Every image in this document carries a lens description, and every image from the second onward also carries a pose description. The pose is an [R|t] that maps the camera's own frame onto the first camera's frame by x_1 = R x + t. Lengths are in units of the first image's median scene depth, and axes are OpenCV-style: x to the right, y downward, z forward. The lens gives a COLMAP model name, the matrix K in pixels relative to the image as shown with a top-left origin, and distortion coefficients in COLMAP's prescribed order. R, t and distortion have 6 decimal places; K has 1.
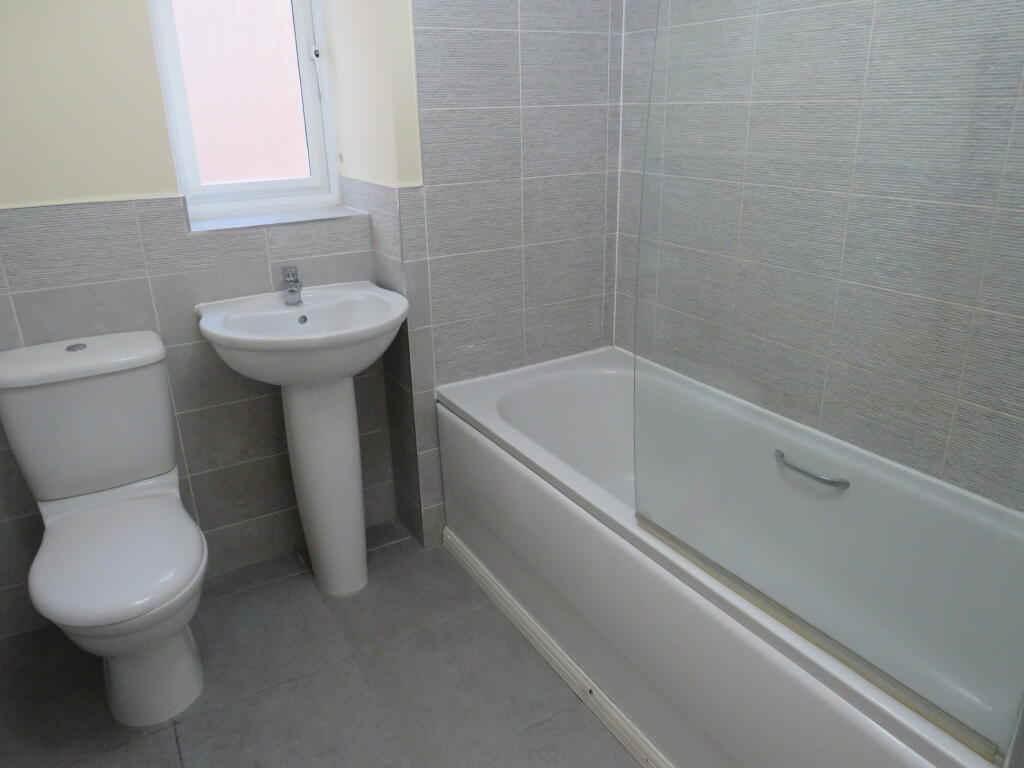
lens RADIAL K [[736.4, 0, 512.0], [0, 736.4, 384.0], [0, 0, 1]] dist [-0.002436, -0.002709]
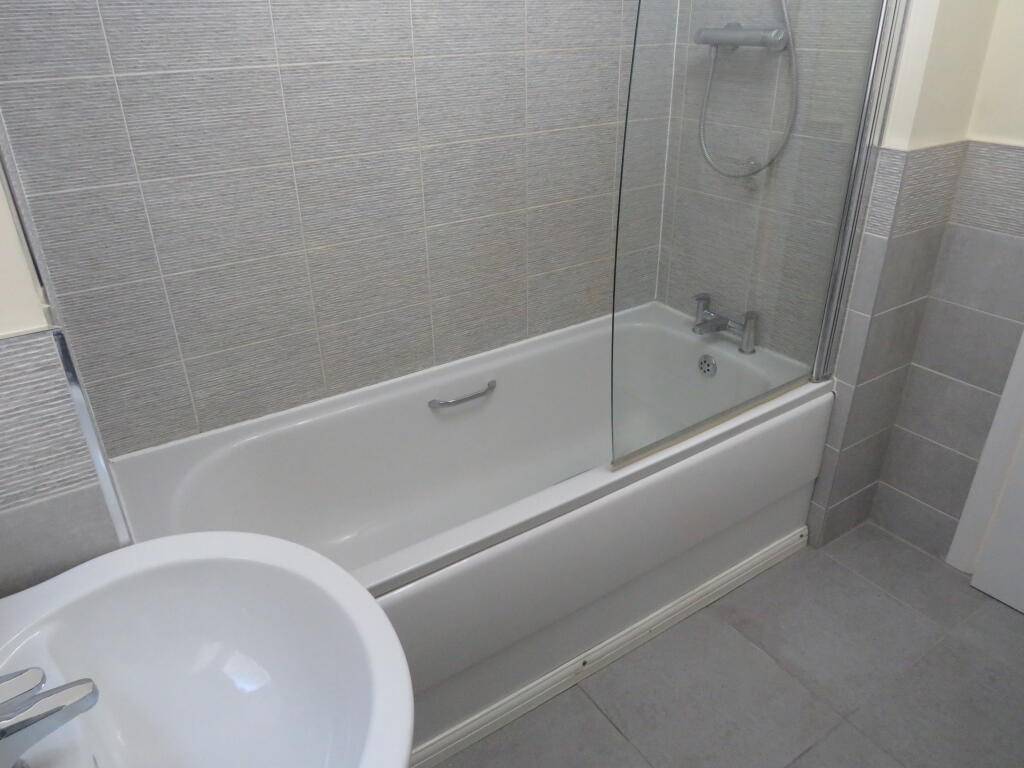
lens RADIAL K [[716.8, 0, 512.0], [0, 716.8, 384.0], [0, 0, 1]] dist [-0.007919, -0.003797]
pose [[-0.048928, -0.431266, 0.900897, -0.632602], [0.383210, 0.824844, 0.415671, -0.355080], [-0.922364, 0.365571, 0.124907, 0.870863]]
